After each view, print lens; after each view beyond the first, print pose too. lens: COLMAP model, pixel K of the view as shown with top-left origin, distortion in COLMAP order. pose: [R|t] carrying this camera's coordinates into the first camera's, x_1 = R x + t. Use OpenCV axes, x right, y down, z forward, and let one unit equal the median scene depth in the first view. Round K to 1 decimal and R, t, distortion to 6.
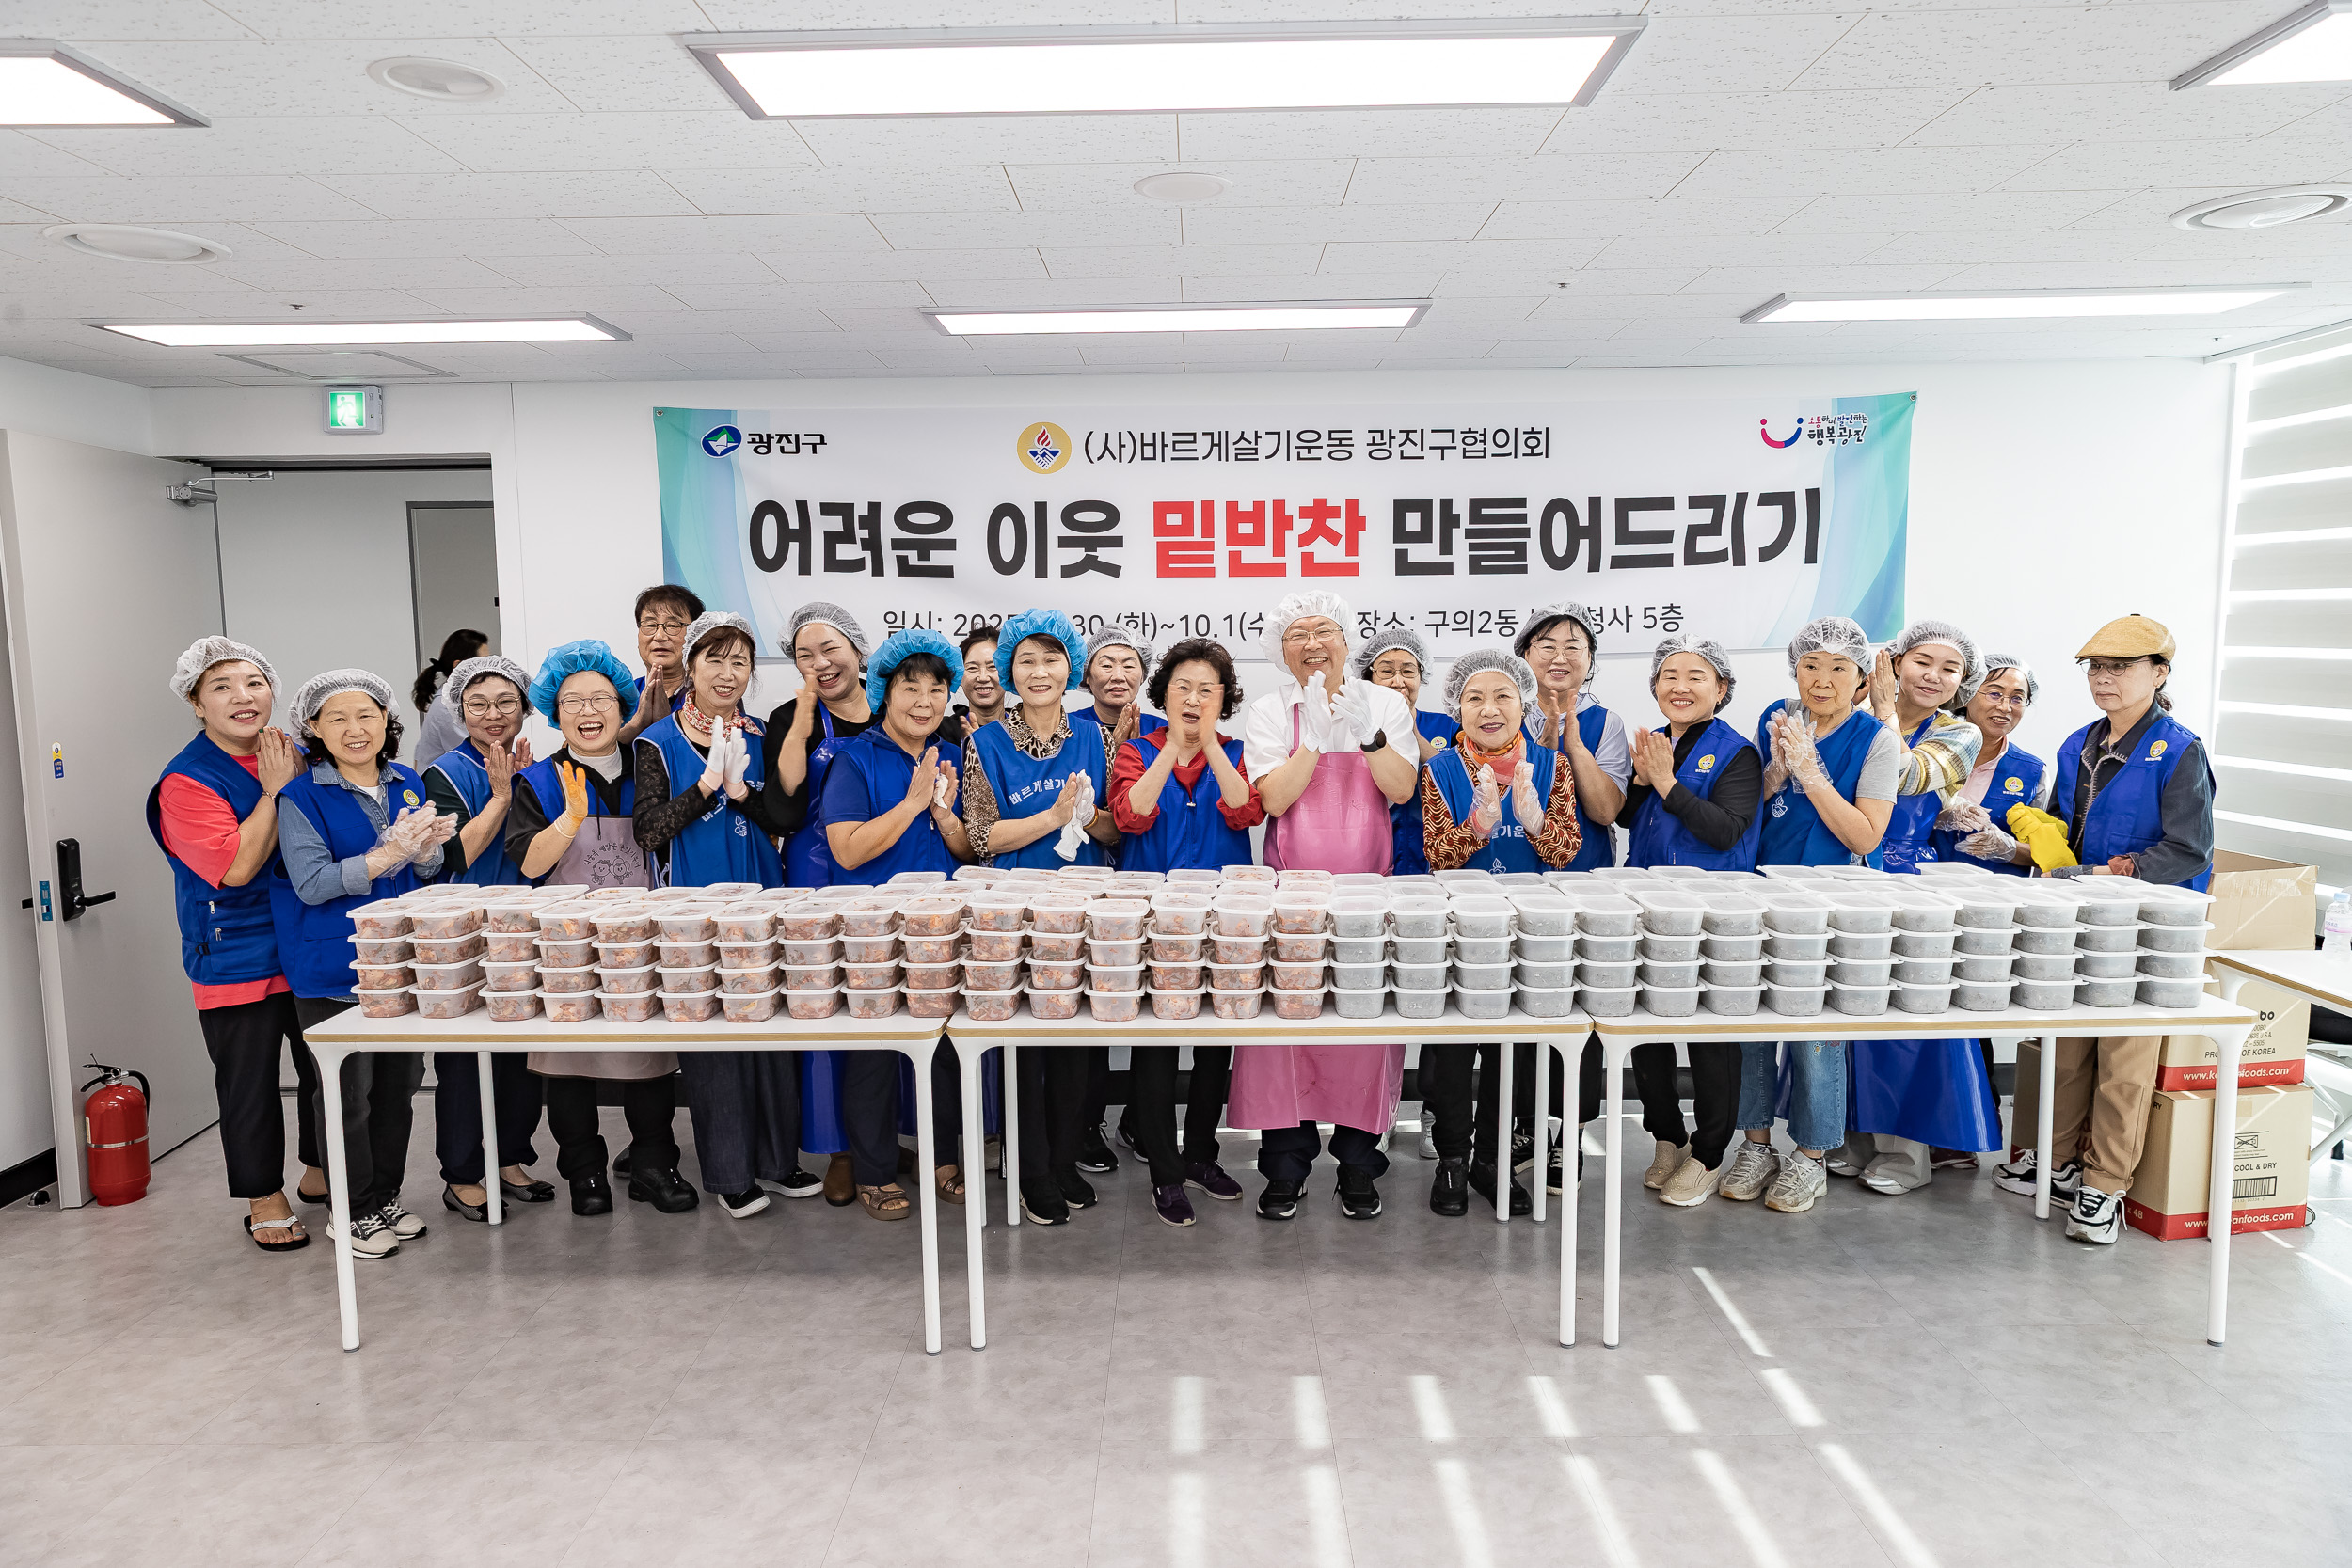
lens RADIAL K [[1908.4, 0, 1150.2], [0, 1908.4, 759.2], [0, 0, 1]] dist [-0.018028, 0.030659]
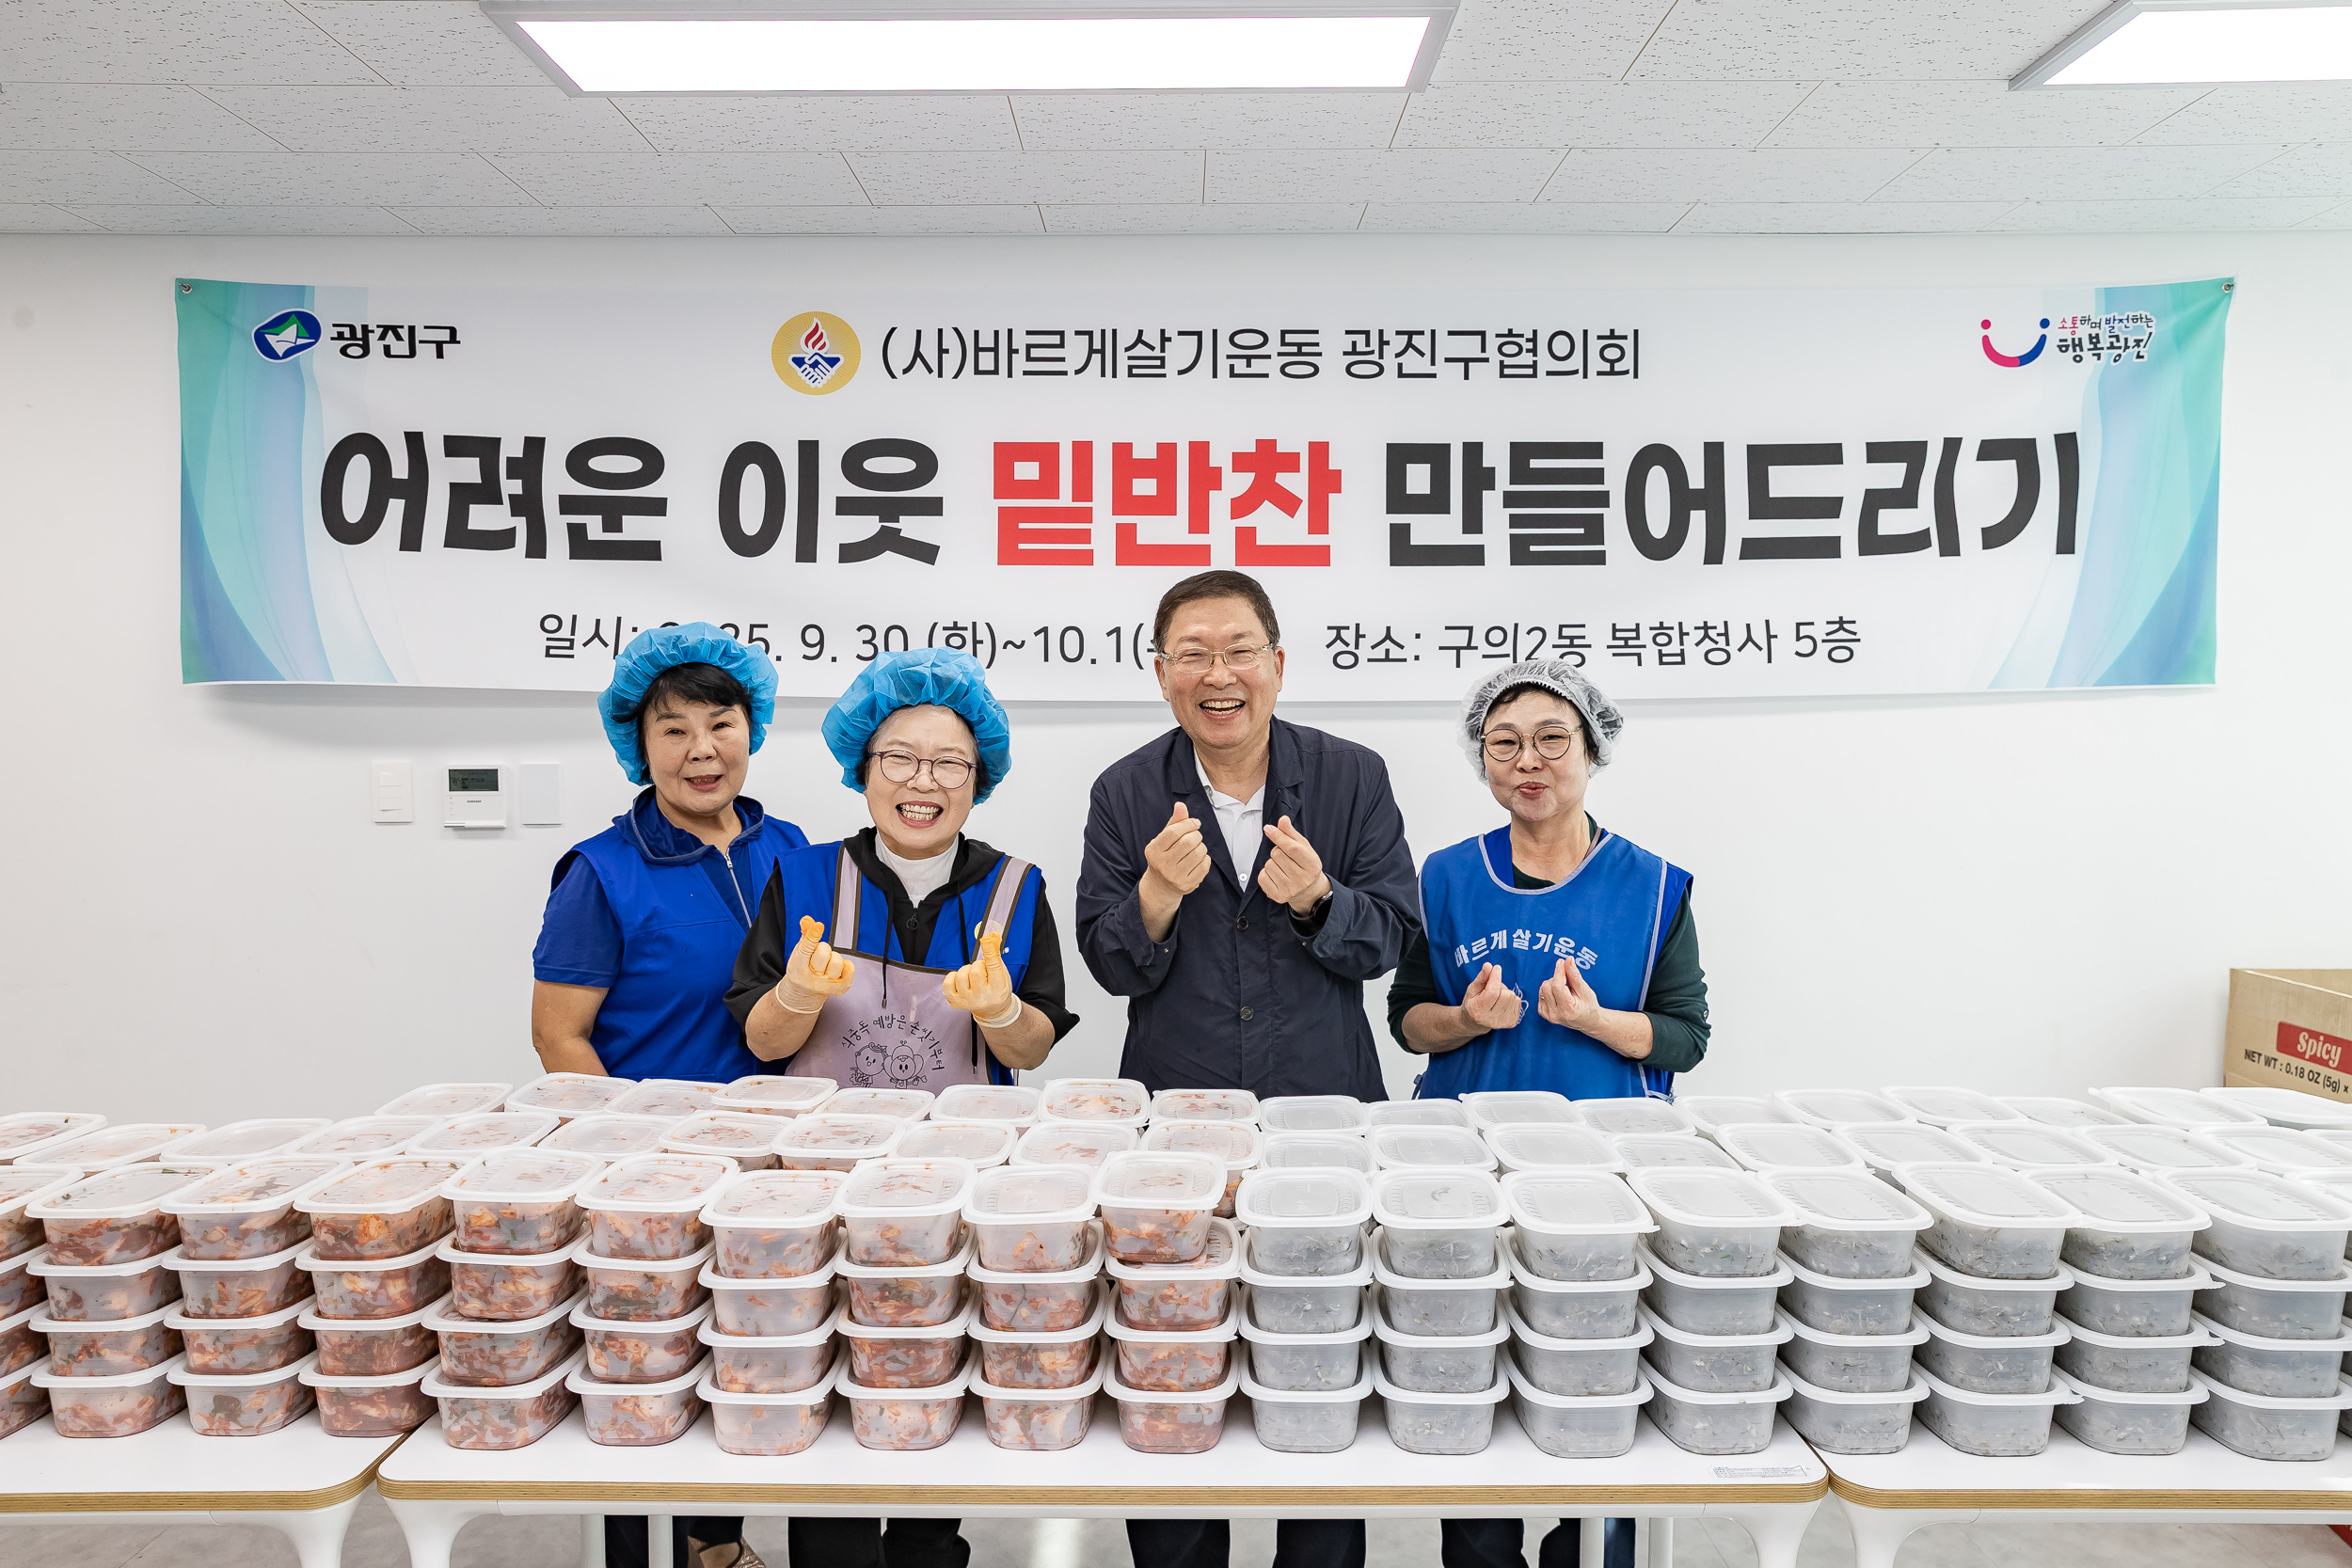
lens RADIAL K [[1786.8, 0, 1130.2], [0, 1786.8, 707.1], [0, 0, 1]] dist [-0.016622, 0.011005]
pose [[0.999740, 0.007823, -0.021409, 0.058234], [-0.009457, 0.996963, -0.077300, -0.006000], [0.020739, 0.077483, 0.996778, 0.433309]]
